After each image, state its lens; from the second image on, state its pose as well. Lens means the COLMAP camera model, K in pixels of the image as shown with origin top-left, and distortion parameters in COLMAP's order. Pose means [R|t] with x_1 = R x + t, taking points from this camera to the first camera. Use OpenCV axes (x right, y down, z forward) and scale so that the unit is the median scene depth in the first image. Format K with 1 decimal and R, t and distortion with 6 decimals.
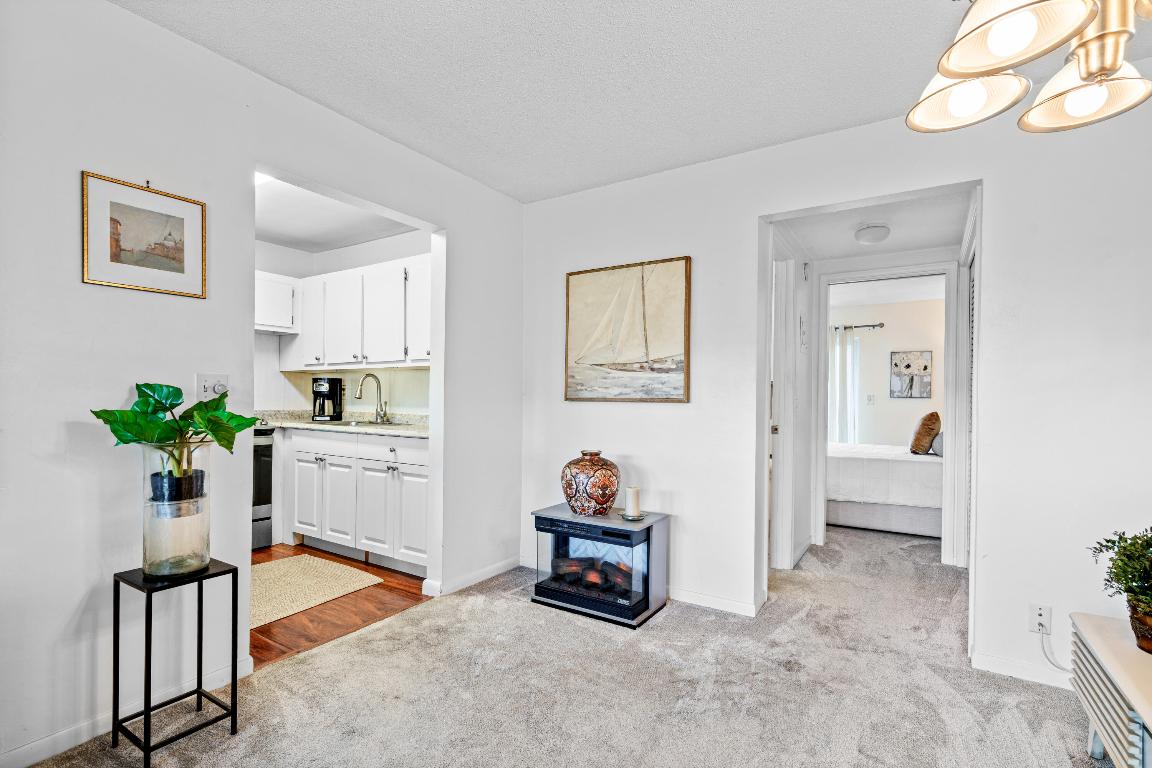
lens RADIAL K [[534.5, 0, 575.2], [0, 534.5, 394.0], [0, 0, 1]] dist [-0.003670, 0.000233]
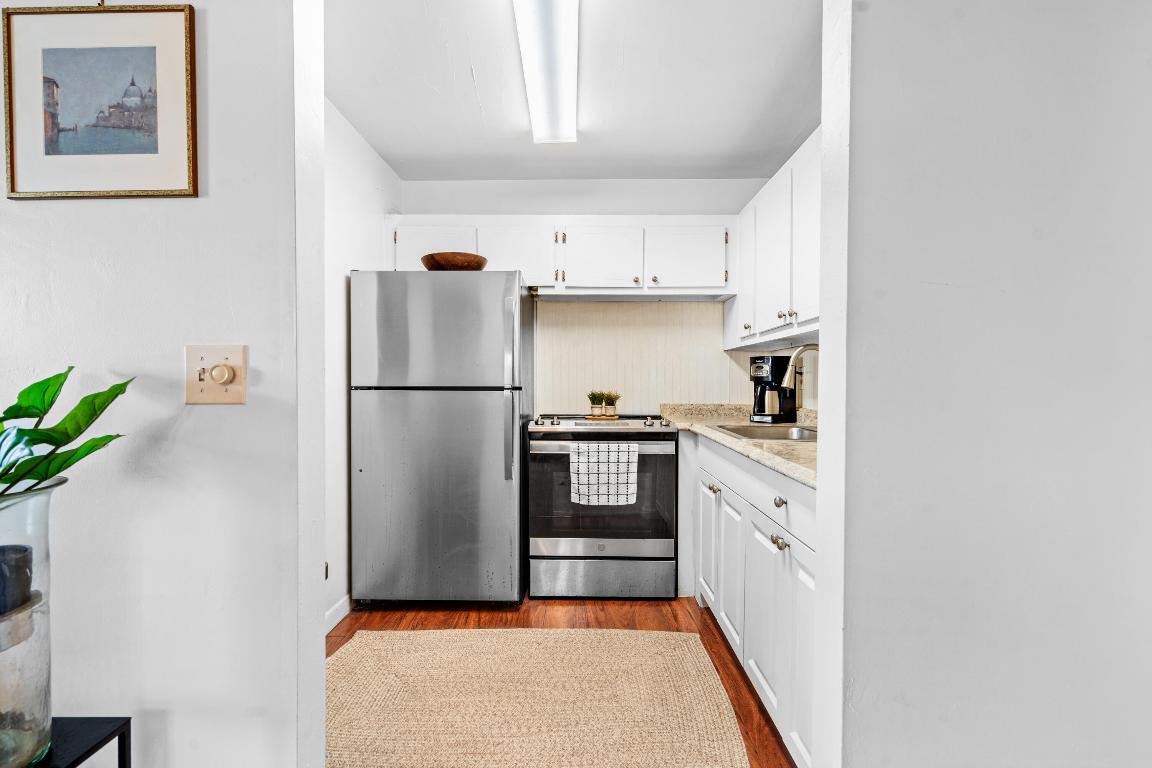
lens RADIAL K [[534.5, 0, 575.2], [0, 534.5, 394.0], [0, 0, 1]] dist [-0.003670, 0.000233]
pose [[0.514966, 0.012405, -0.857121, -0.073444], [0.007543, 0.999791, 0.019002, 0.003153], [0.857177, -0.016251, 0.514765, 1.087908]]
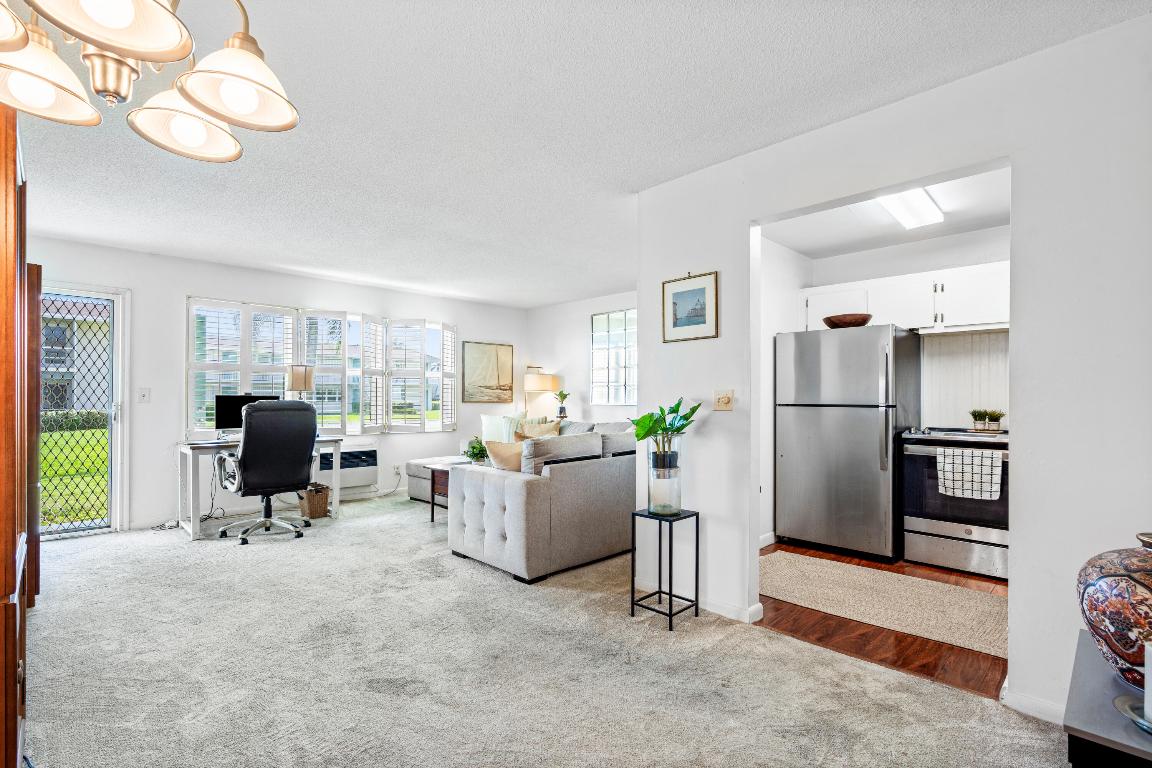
lens RADIAL K [[534.5, 0, 575.2], [0, 534.5, 394.0], [0, 0, 1]] dist [-0.003670, 0.000233]
pose [[-0.231576, -0.015319, -0.972696, 0.833164], [0.002737, 0.999862, -0.016398, -0.002284], [0.972813, -0.006460, -0.231502, 0.998517]]
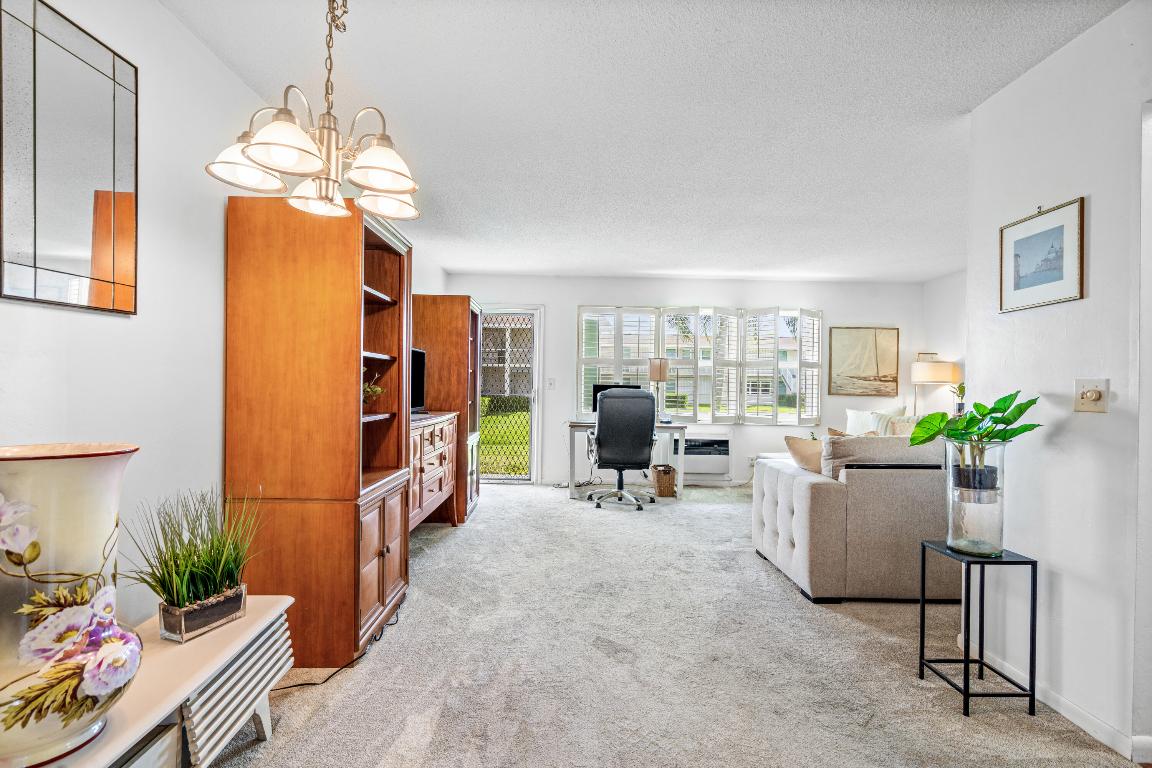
lens RADIAL K [[547.4, 0, 576.0], [0, 547.4, 384.0], [0, 0, 1]] dist [-0.000916, -0.000018]
pose [[-0.838143, -0.022538, -0.544985, 0.594741], [-0.017664, 0.999743, -0.014178, 0.001161], [0.545165, -0.002256, -0.838326, 1.374702]]
